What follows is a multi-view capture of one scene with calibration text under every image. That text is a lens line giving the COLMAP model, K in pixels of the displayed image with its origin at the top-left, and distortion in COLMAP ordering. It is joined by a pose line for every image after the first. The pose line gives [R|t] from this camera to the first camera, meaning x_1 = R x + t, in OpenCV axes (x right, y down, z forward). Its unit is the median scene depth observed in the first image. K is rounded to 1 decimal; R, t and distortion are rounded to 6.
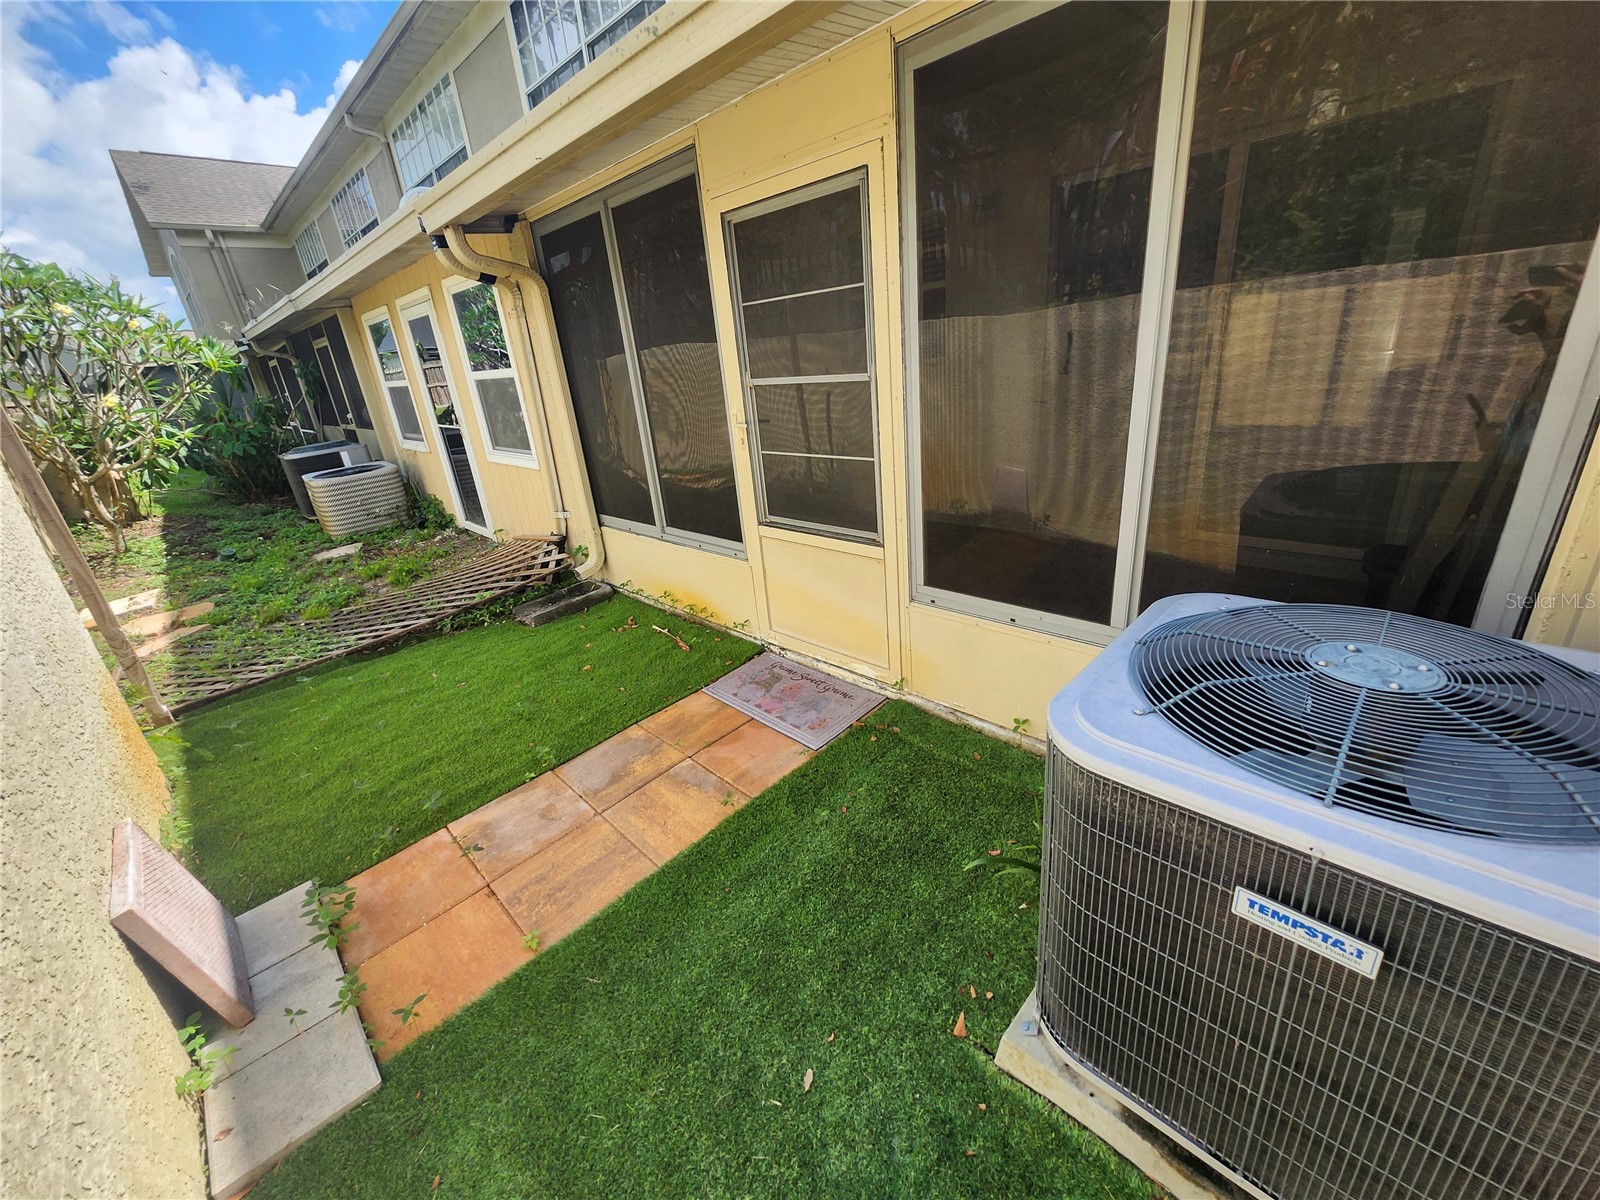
lens RADIAL K [[626.2, 0, 795.9], [0, 626.2, 588.7], [0, 0, 1]] dist [-0.001392, -0.000586]
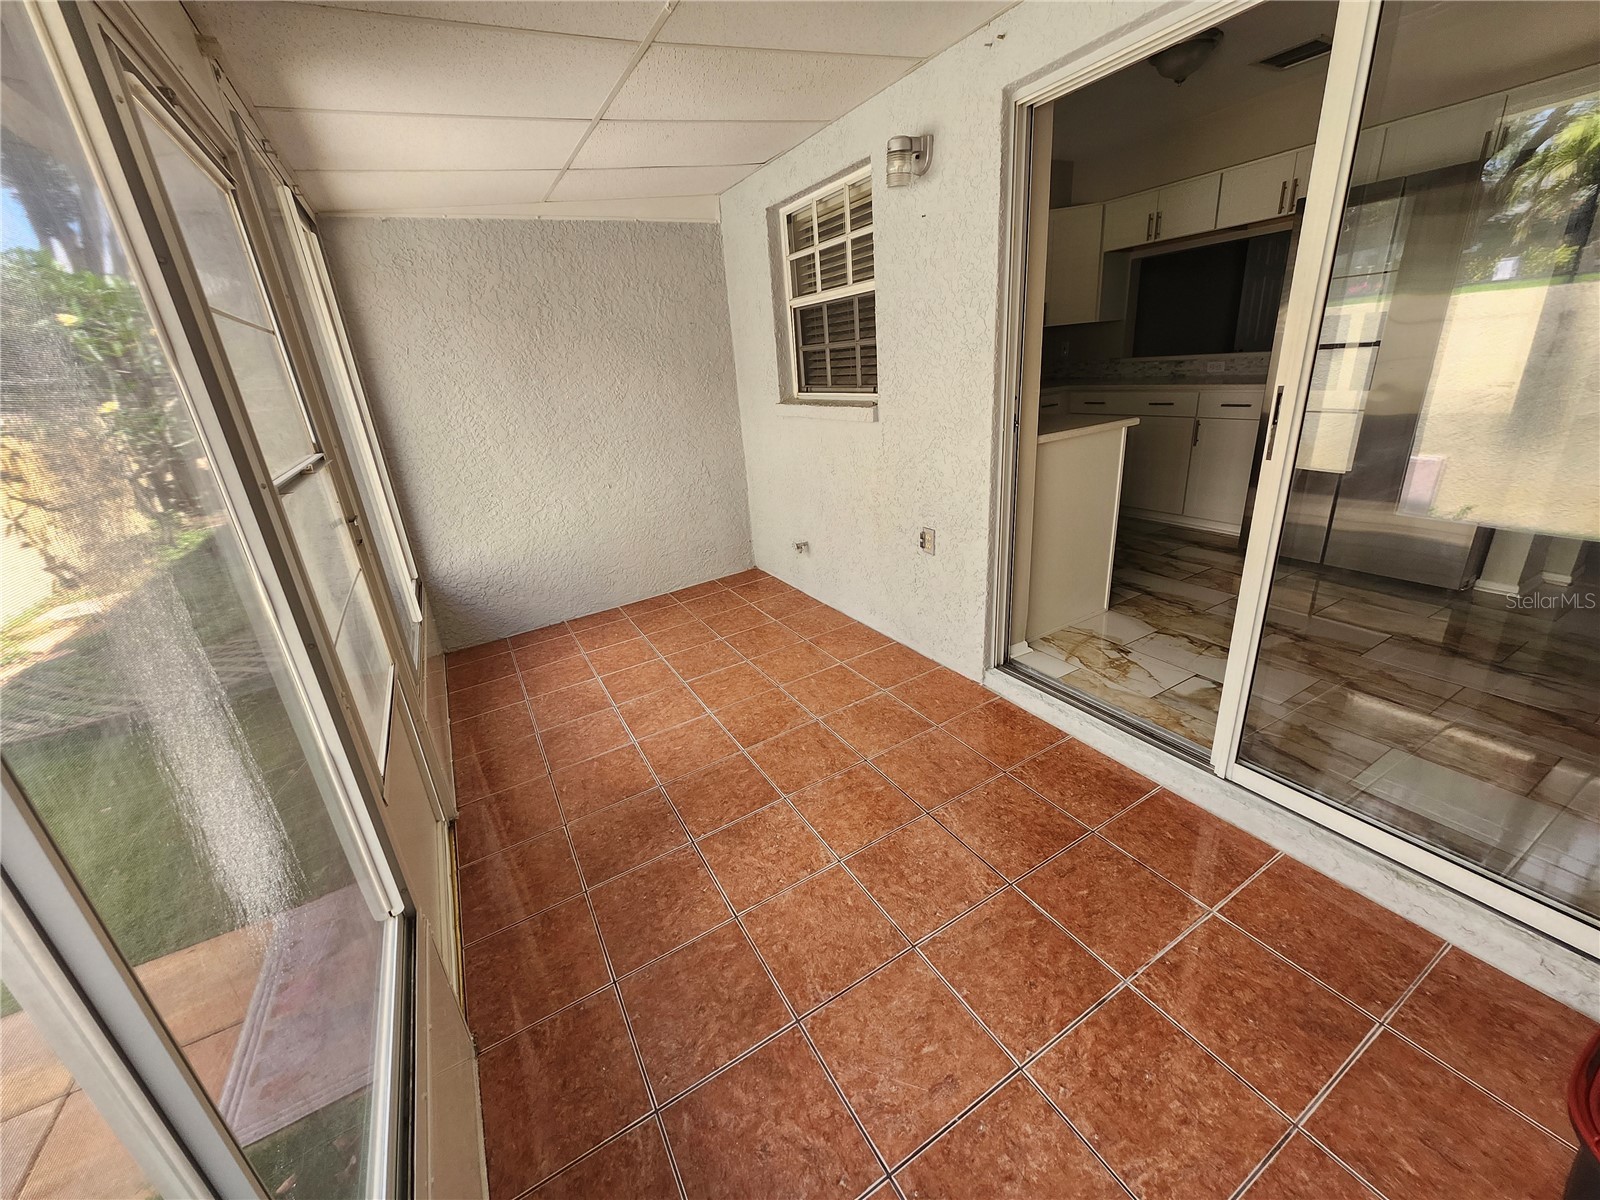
lens RADIAL K [[626.2, 0, 792.0], [0, 626.2, 591.4], [0, 0, 1]] dist [-0.001392, -0.000586]
pose [[0.958083, 0.115420, -0.262211, 0.366273], [-0.113090, 0.993295, 0.024010, -0.186455], [0.263224, 0.006650, 0.964712, 0.381801]]
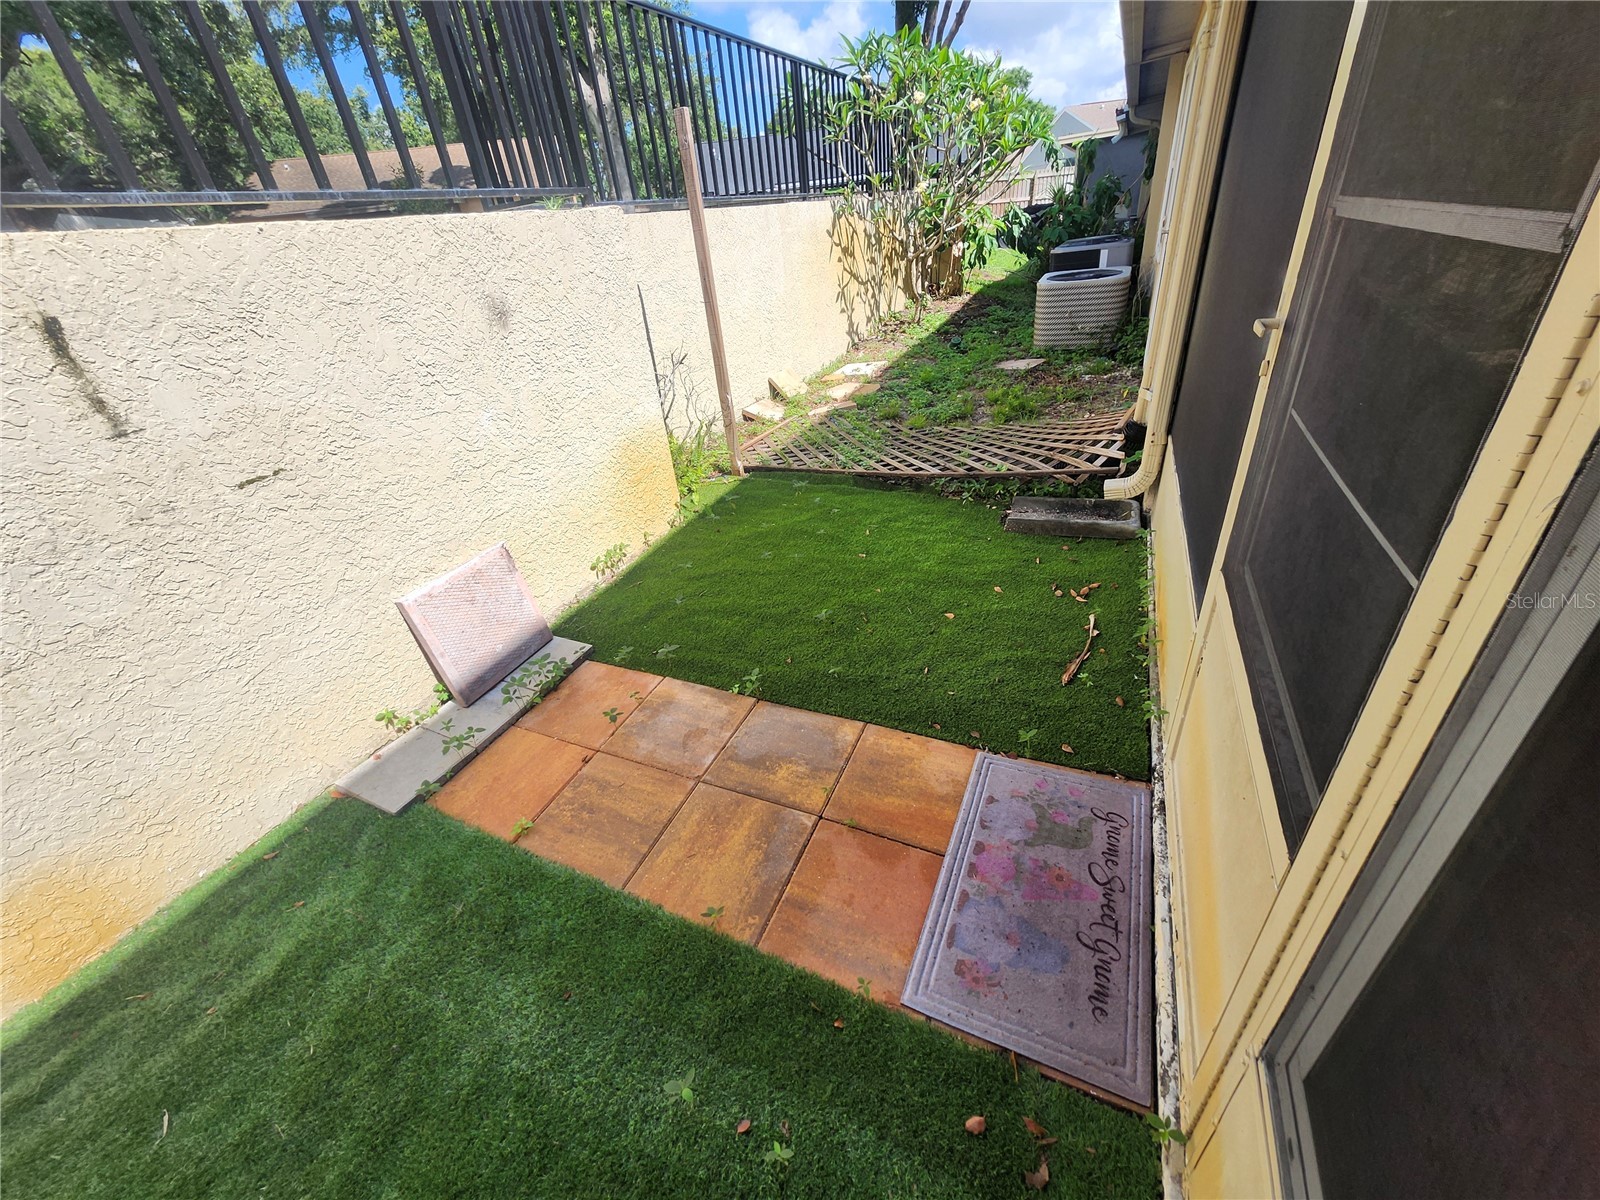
lens RADIAL K [[626.2, 0, 787.7], [0, 626.2, 593.4], [0, 0, 1]] dist [-0.001392, -0.000586]
pose [[0.331163, 0.527861, -0.782108, 0.141861], [-0.270255, 0.847215, 0.457371, -0.152850], [0.904043, 0.059904, 0.423224, 0.415764]]
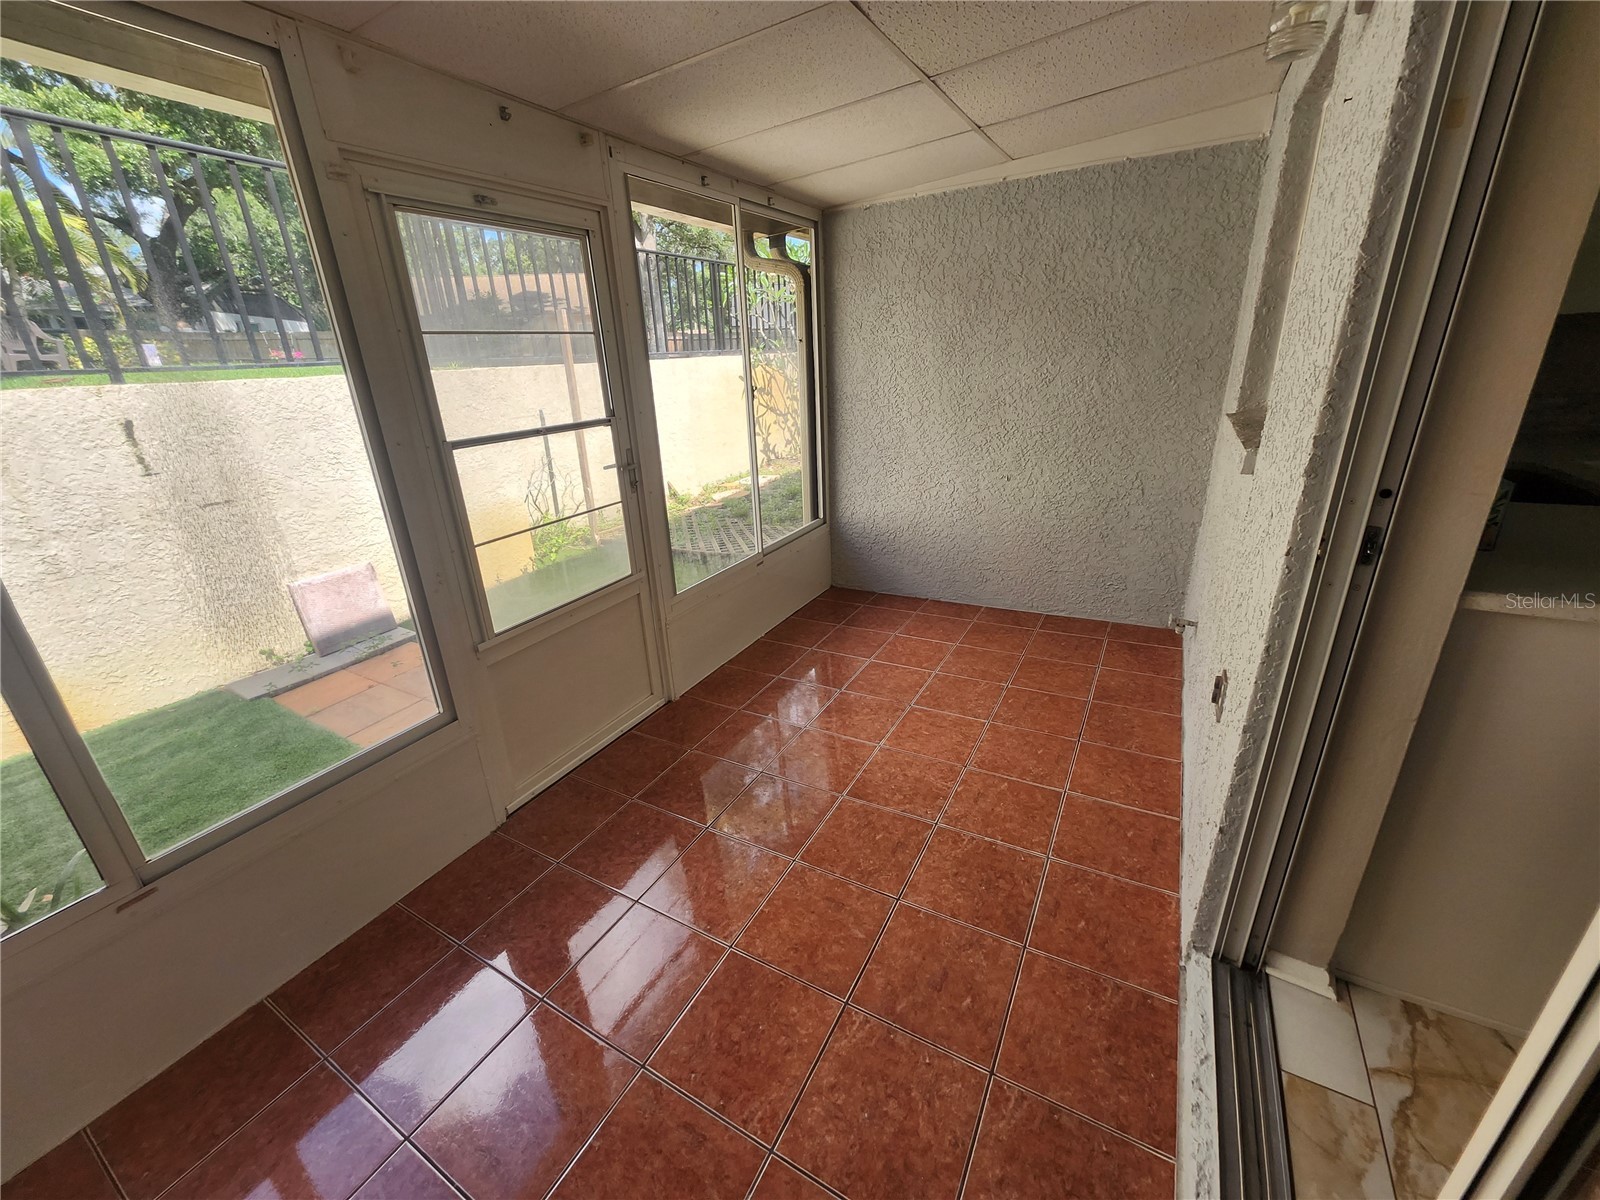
lens RADIAL K [[626.2, 0, 780.3], [0, 626.2, 588.1], [0, 0, 1]] dist [-0.001392, -0.000586]
pose [[0.235529, 0.416528, -0.878083, 0.574935], [-0.330811, 0.883909, 0.330558, -0.339025], [0.913833, 0.212624, 0.345978, 0.676688]]
